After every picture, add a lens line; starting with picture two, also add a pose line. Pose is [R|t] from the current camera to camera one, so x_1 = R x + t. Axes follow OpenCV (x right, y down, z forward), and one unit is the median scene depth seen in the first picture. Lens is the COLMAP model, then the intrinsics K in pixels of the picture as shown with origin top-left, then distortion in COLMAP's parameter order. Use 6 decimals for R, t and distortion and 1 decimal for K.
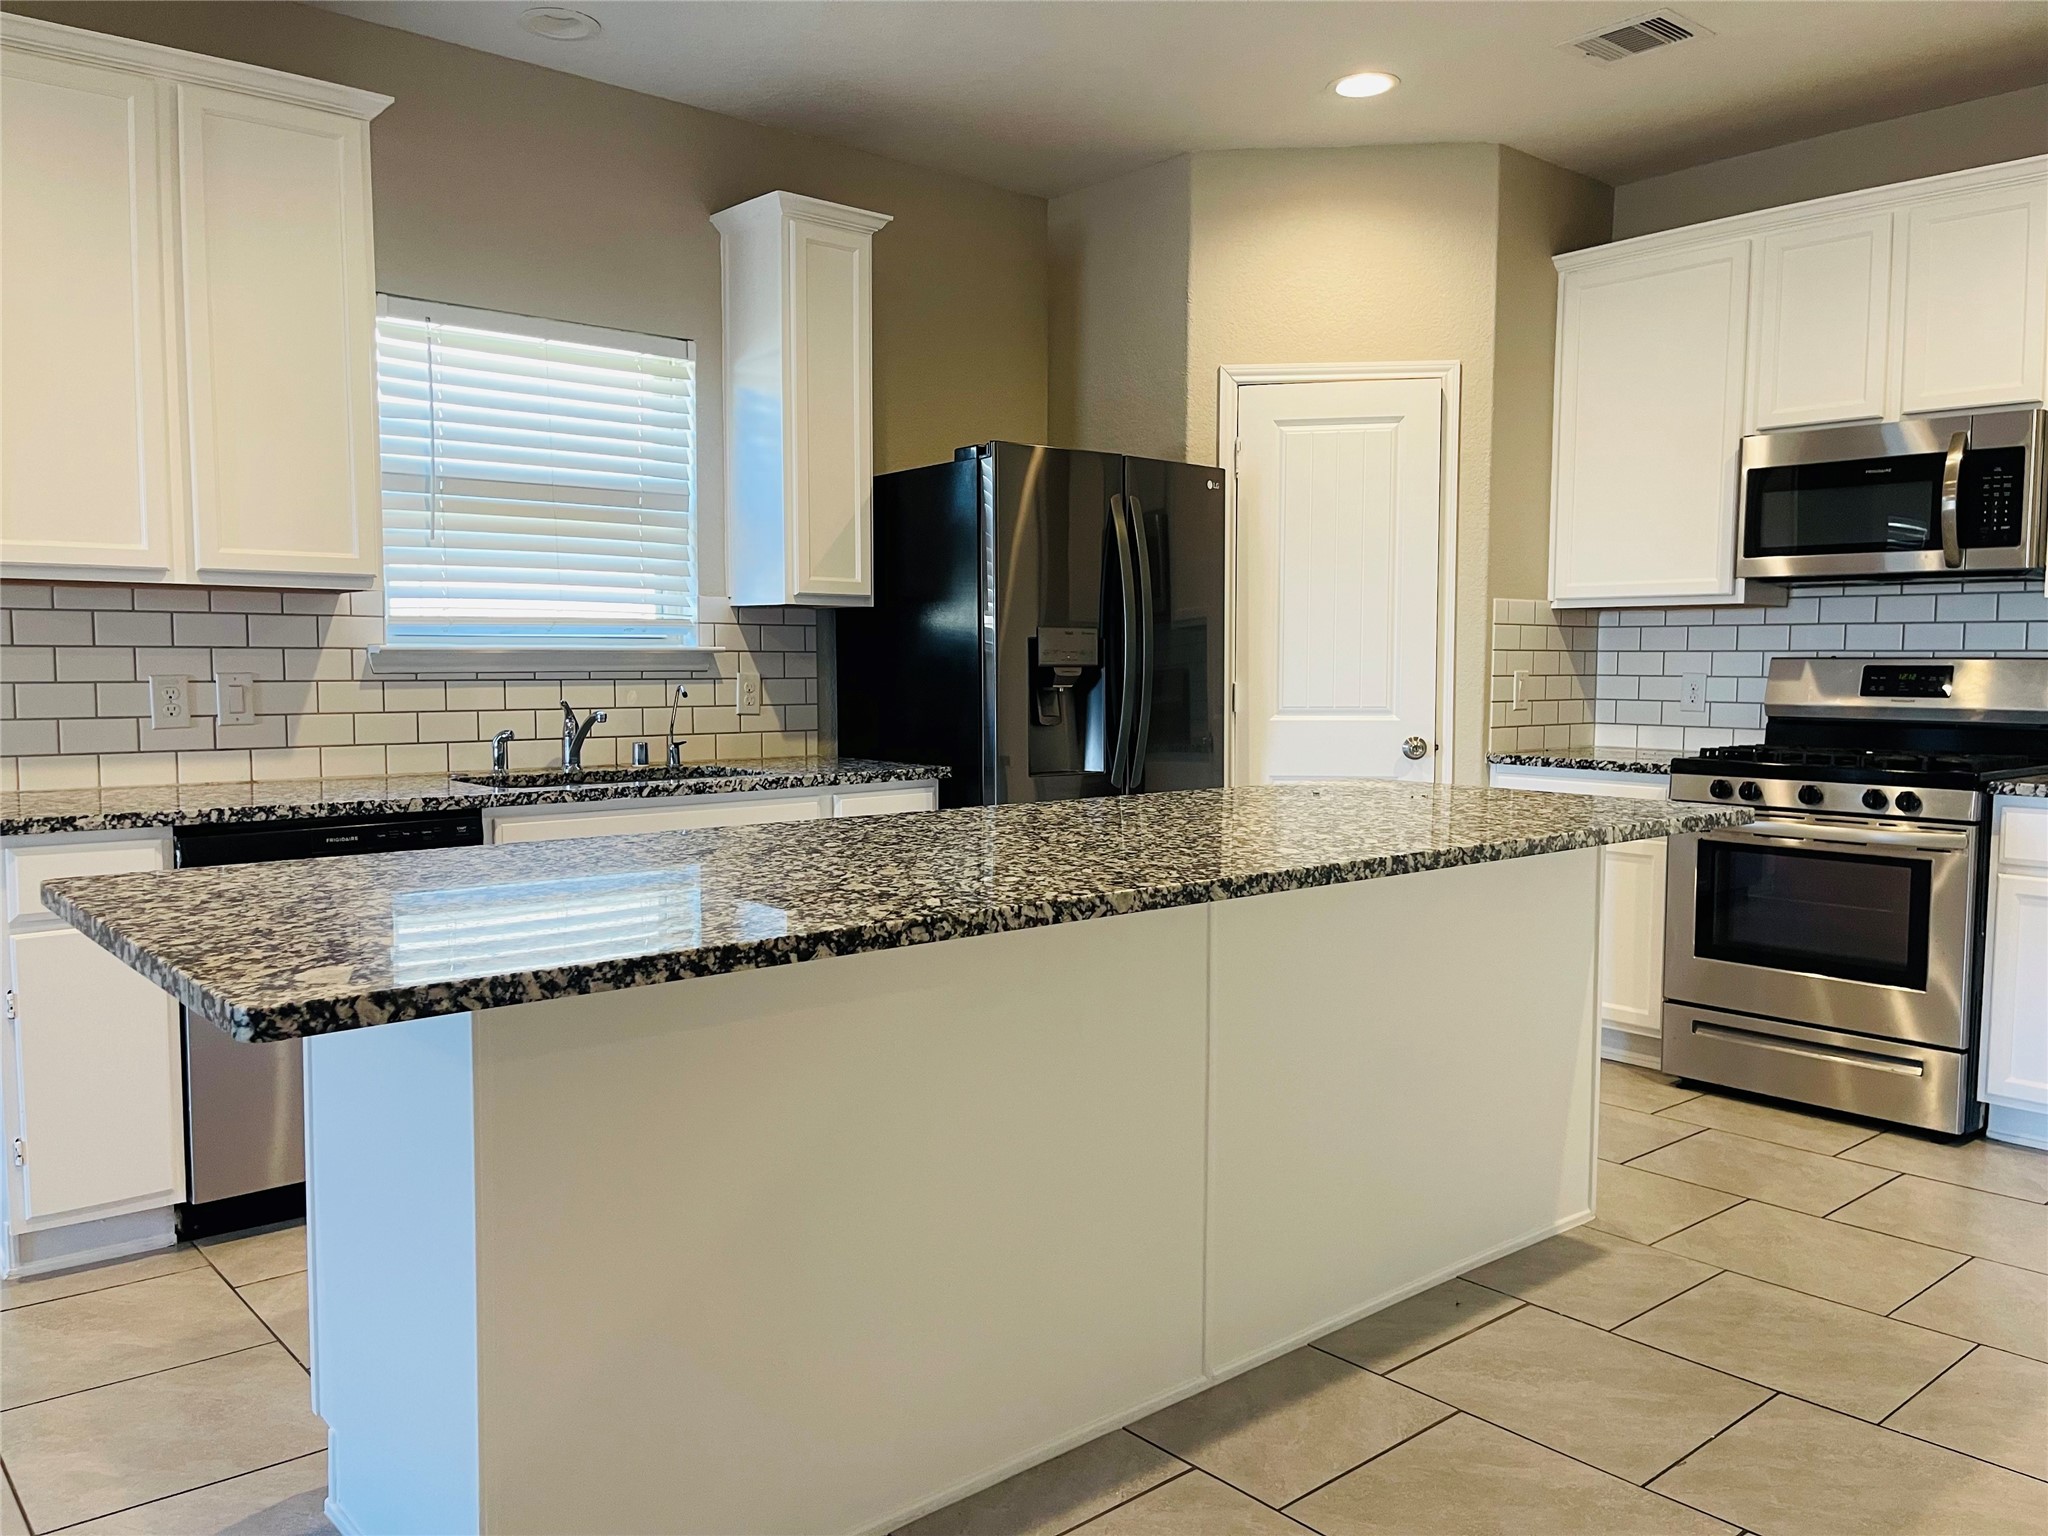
lens RADIAL K [[1551.9, 0, 1024.0], [0, 1551.9, 768.0], [0, 0, 1]] dist [0.085052, -0.125169]
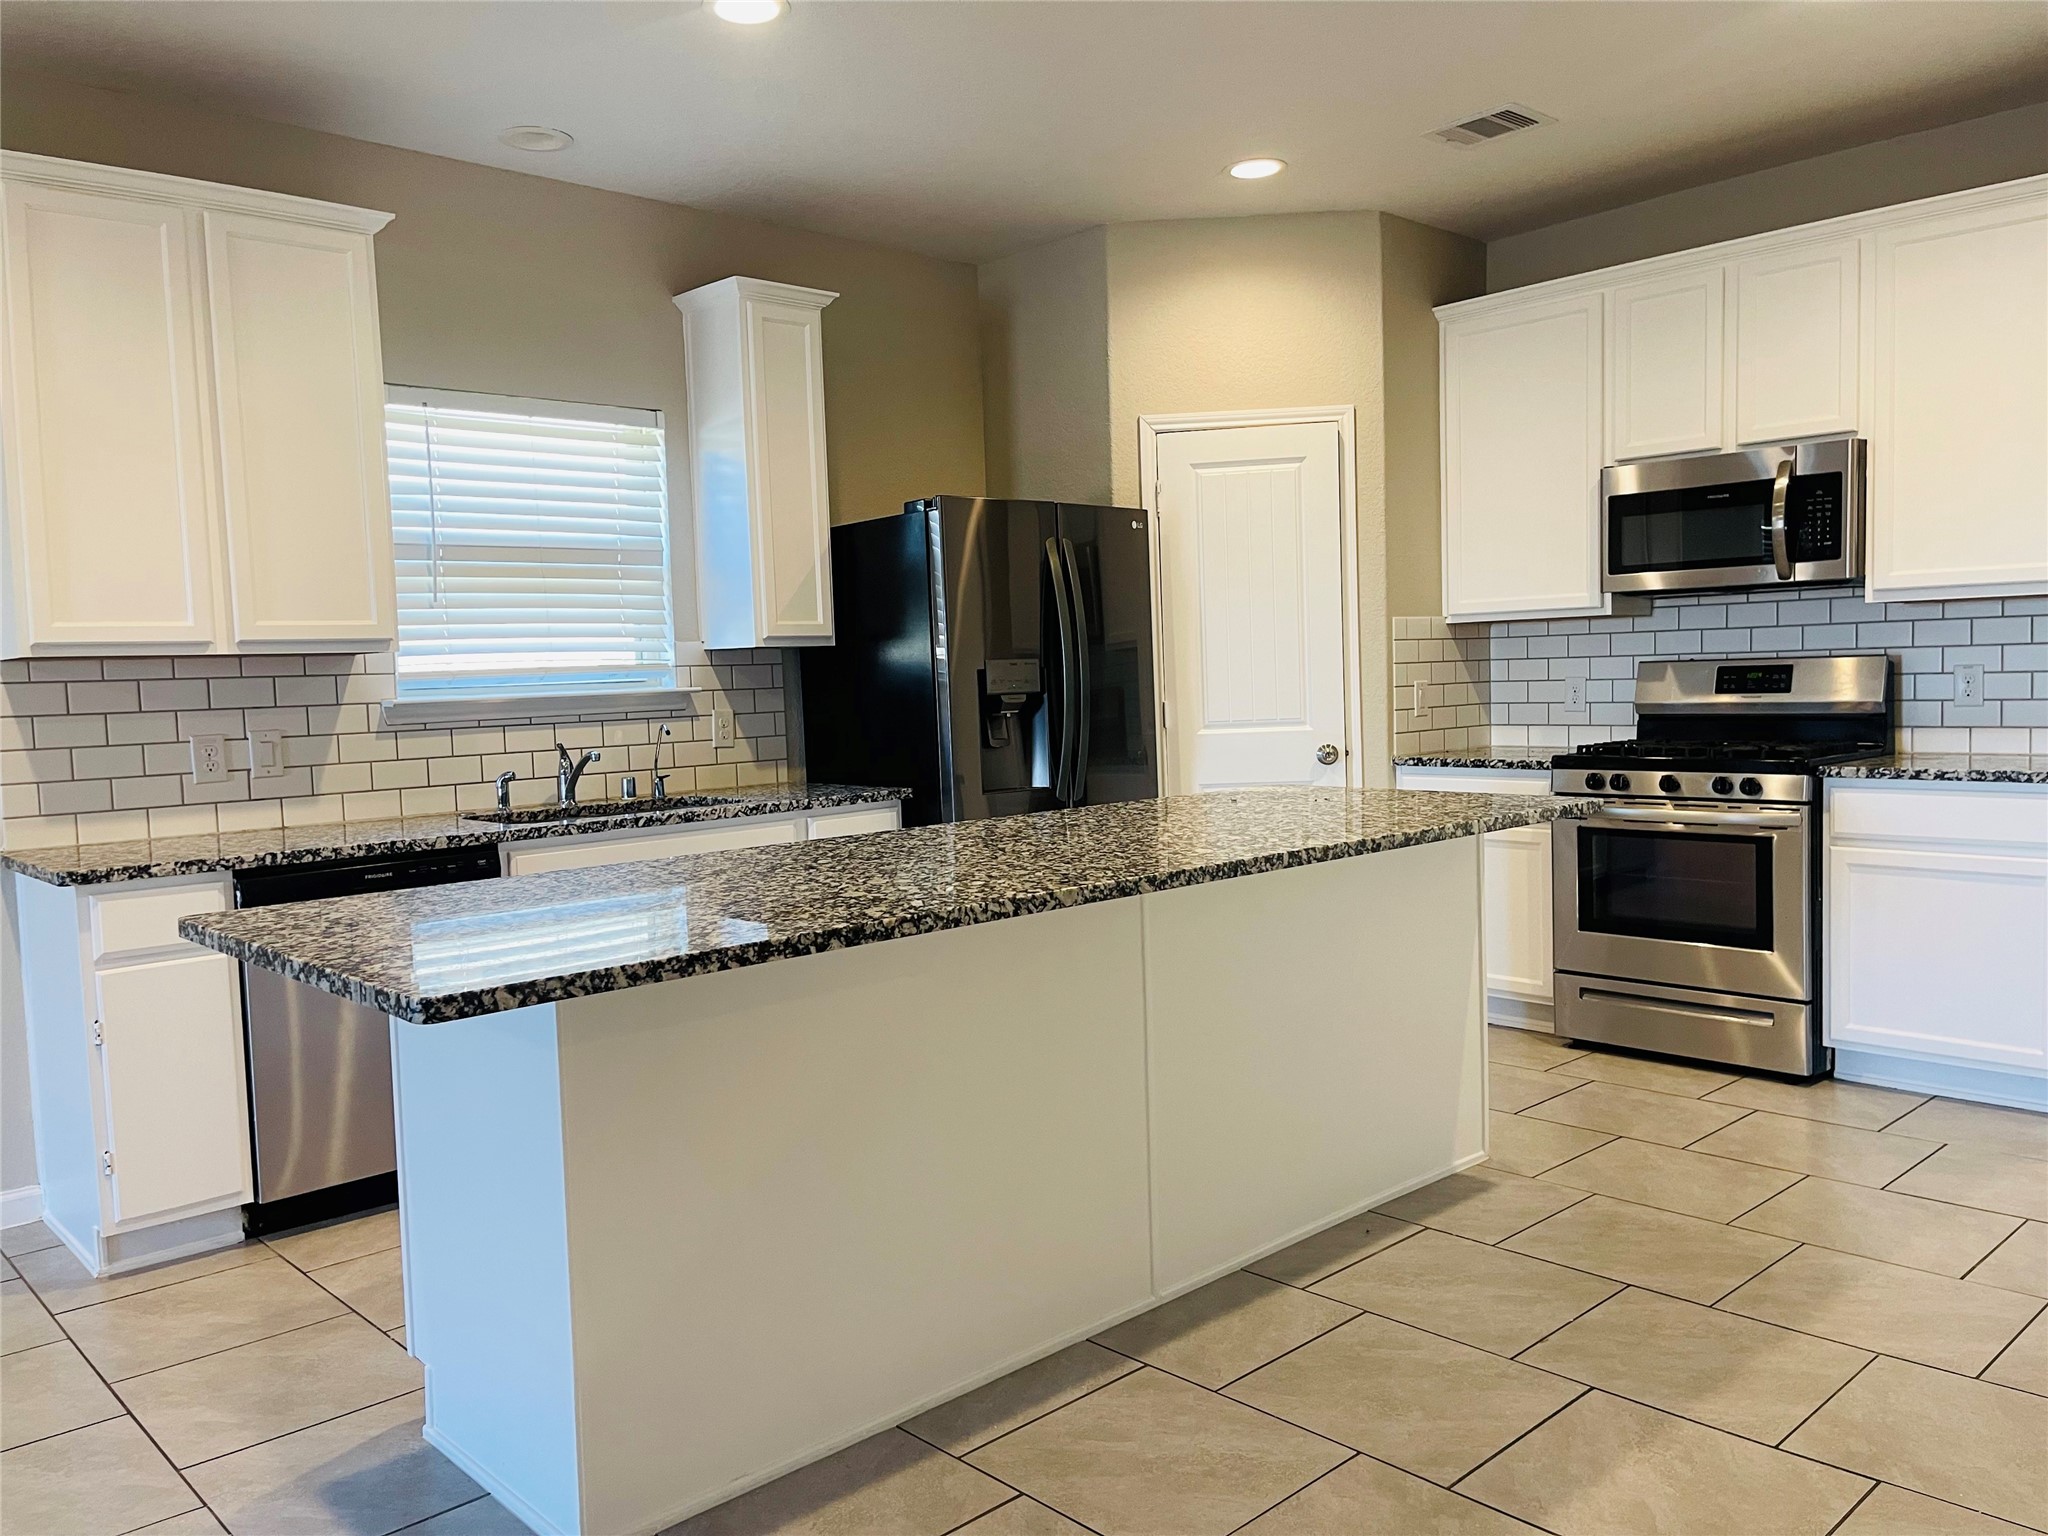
lens RADIAL K [[1551.9, 0, 1024.0], [0, 1551.9, 768.0], [0, 0, 1]] dist [0.085052, -0.125169]
pose [[0.998619, -0.039068, 0.035115, -0.005920], [0.039322, 0.999205, -0.006585, -0.005314], [-0.034830, 0.007957, 0.999362, -0.123672]]
